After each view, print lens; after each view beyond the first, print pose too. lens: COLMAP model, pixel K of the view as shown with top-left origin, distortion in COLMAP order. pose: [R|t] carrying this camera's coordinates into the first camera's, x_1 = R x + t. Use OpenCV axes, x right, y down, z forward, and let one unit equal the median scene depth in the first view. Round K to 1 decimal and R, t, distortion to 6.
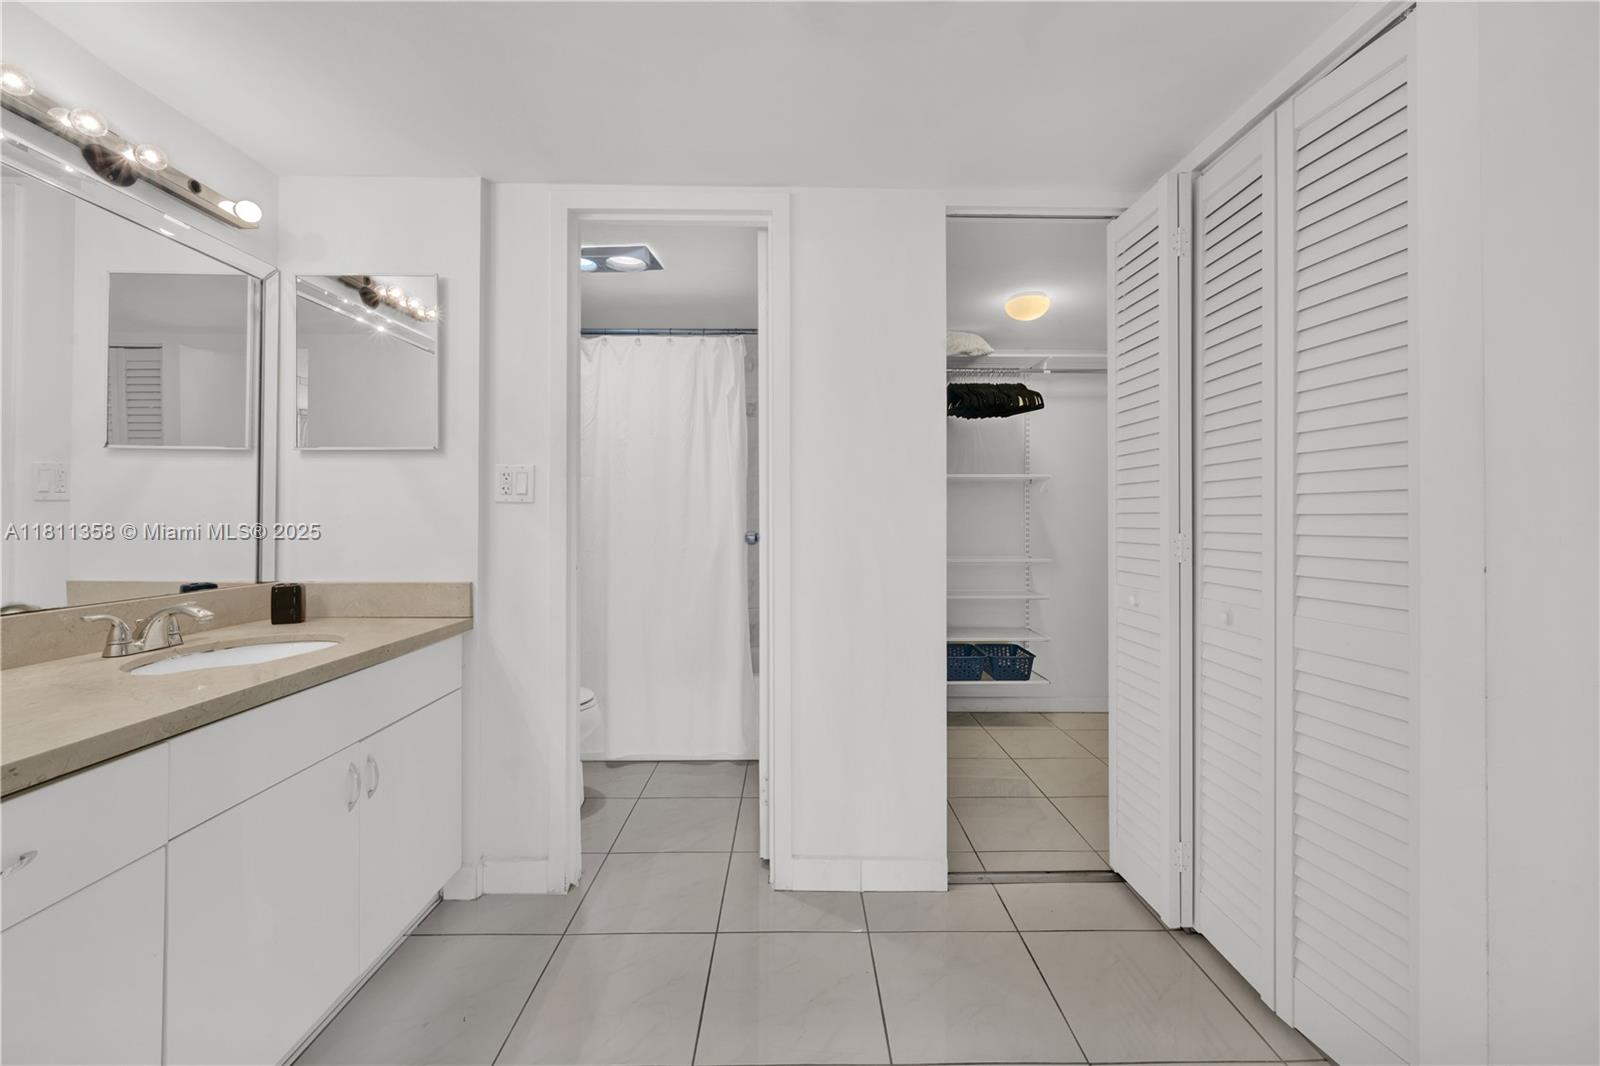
lens RADIAL K [[625.4, 0, 799.8], [0, 625.4, 517.4], [0, 0, 1]] dist [-0.002253, 0.000067]
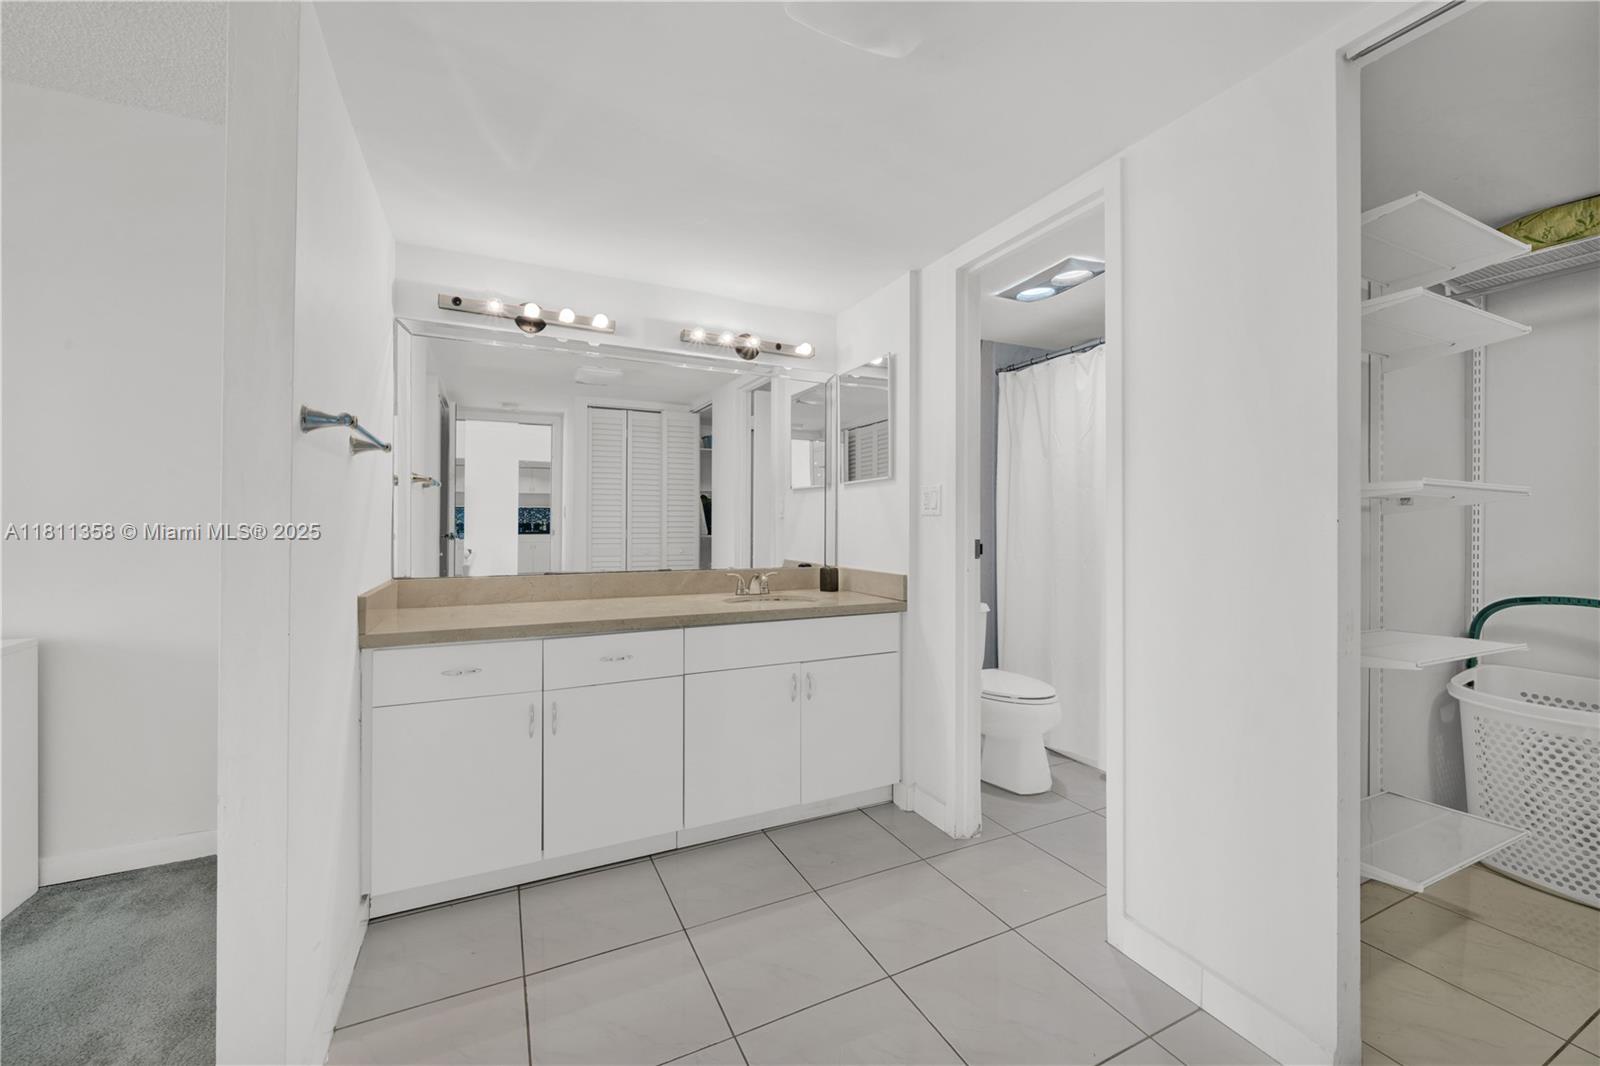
lens RADIAL K [[625.4, 0, 803.8], [0, 625.4, 528.6], [0, 0, 1]] dist [-0.002253, 0.000067]
pose [[0.431244, 0.004647, -0.902223, 0.594623], [-0.001370, 0.999989, 0.004496, -0.001877], [0.902234, -0.000703, 0.431246, 0.222382]]
